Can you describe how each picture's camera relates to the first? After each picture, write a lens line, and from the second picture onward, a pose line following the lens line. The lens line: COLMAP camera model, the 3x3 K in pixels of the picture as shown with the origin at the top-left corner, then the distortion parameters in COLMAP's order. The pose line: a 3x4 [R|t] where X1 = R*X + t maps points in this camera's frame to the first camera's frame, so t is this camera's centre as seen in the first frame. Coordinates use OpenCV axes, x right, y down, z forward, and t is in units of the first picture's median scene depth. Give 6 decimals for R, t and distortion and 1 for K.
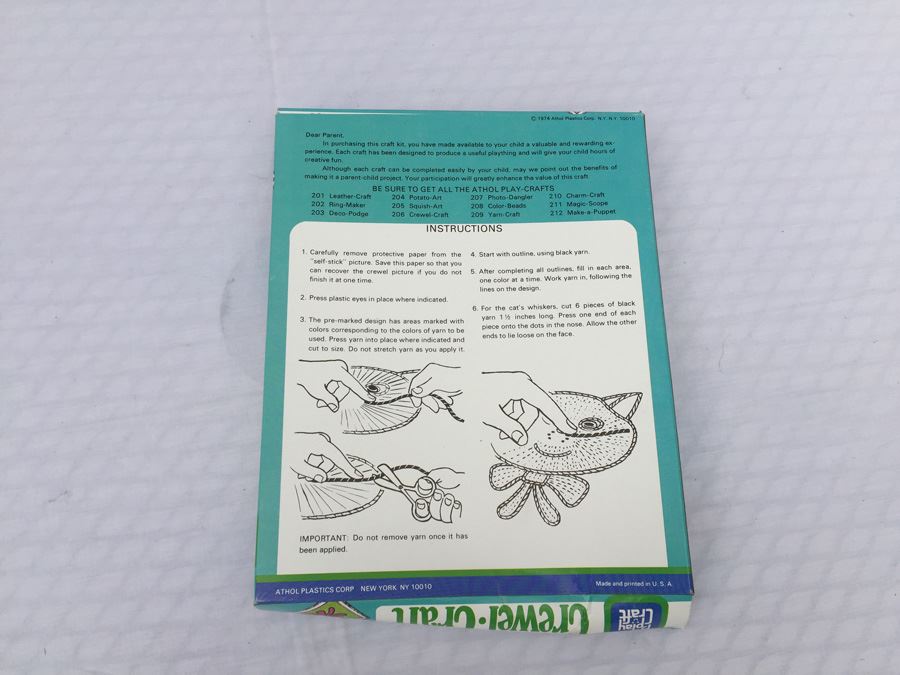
lens RADIAL K [[761.9, 0, 449.2], [0, 761.9, 332.7], [0, 0, 1]] dist [0.039108, -0.076833]
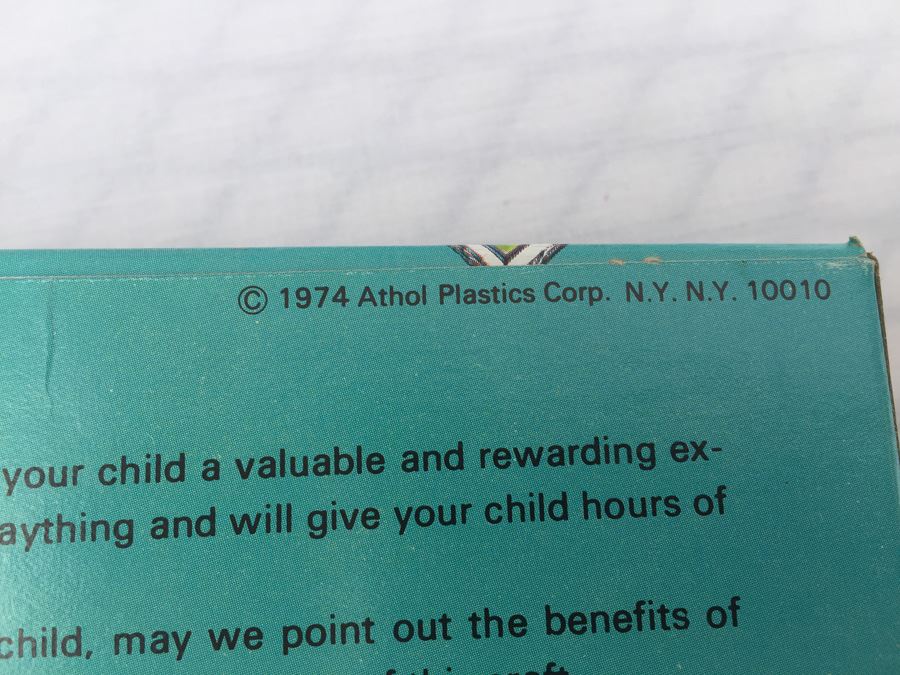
lens RADIAL K [[761.9, 0, 449.0], [0, 761.9, 337.2], [0, 0, 1]] dist [0.039108, -0.076833]
pose [[0.999452, -0.012546, 0.030633, 0.160333], [0.009556, 0.995346, 0.095894, -0.309822], [-0.031693, -0.095549, 0.994920, 0.890477]]
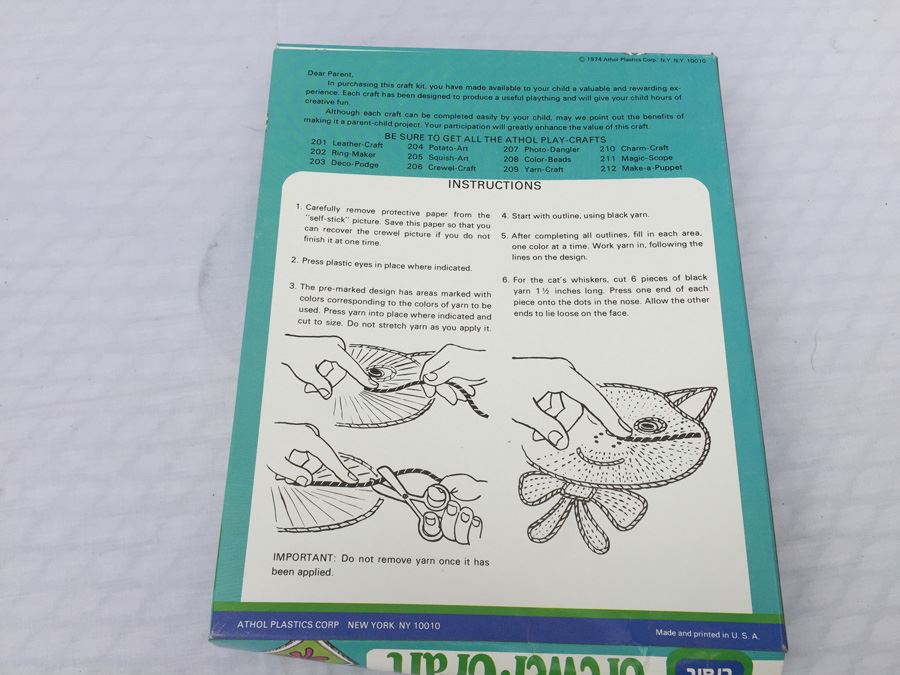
lens RADIAL K [[761.9, 0, 445.2], [0, 761.9, 338.0], [0, 0, 1]] dist [0.039108, -0.076833]
pose [[0.998502, 0.024963, -0.048688, 0.010998], [-0.027618, 0.998124, -0.054642, 0.076387], [0.047233, 0.055905, 0.997318, 0.195814]]
